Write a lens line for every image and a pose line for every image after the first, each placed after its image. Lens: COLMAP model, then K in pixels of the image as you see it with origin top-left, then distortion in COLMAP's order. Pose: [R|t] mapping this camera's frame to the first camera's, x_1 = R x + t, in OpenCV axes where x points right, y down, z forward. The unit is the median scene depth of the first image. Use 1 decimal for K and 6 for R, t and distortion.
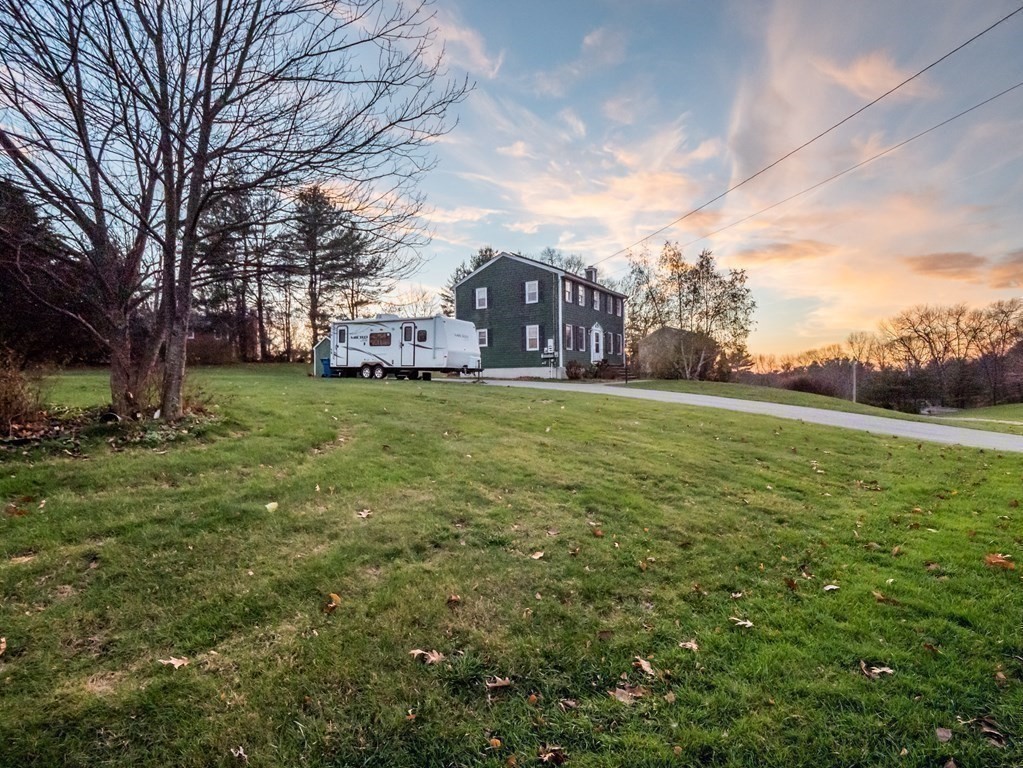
lens RADIAL K [[513.9, 0, 511.5], [0, 513.9, 384.0], [0, 0, 1]] dist [-0.026080, -0.000249]
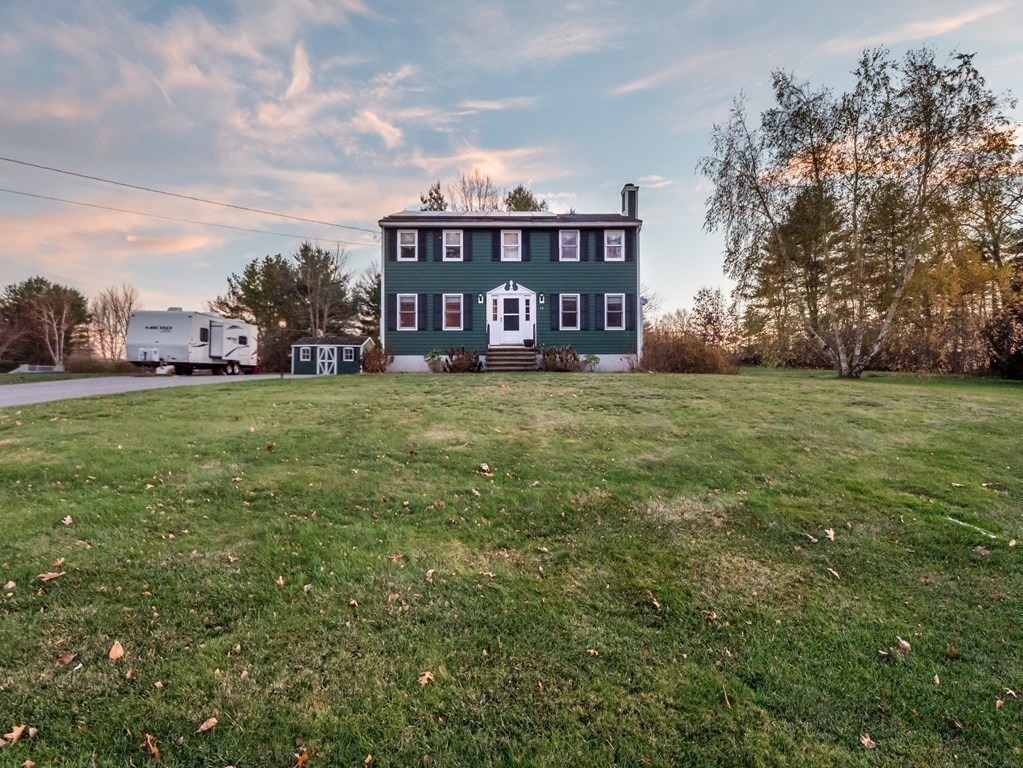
lens RADIAL K [[513.9, 0, 511.5], [0, 513.9, 384.0], [0, 0, 1]] dist [-0.026080, -0.000249]
pose [[0.544640, 0.001506, -0.838669, 0.716436], [-0.008450, 0.999957, -0.003692, 0.006065], [0.838627, 0.009098, 0.544630, 0.697042]]
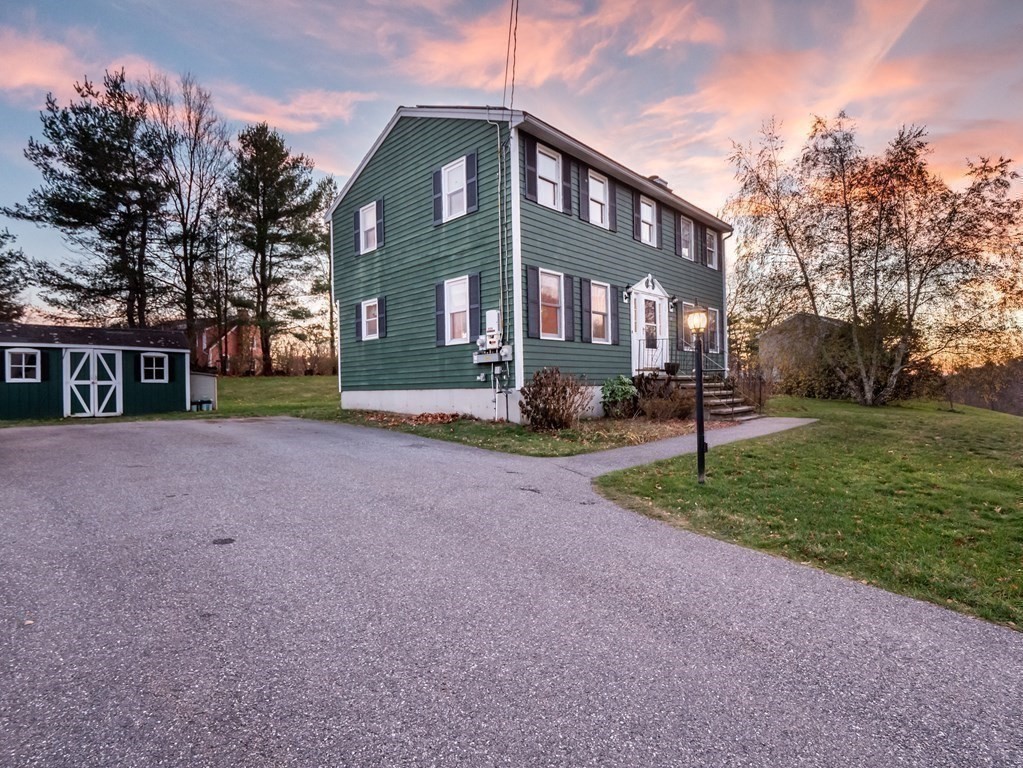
lens RADIAL K [[513.9, 0, 511.5], [0, 513.9, 384.0], [0, 0, 1]] dist [-0.026080, -0.000249]
pose [[0.978384, -0.006749, -0.206686, 0.149267], [0.004502, 0.999926, -0.011341, -0.029664], [0.206747, 0.010165, 0.978342, 0.603573]]
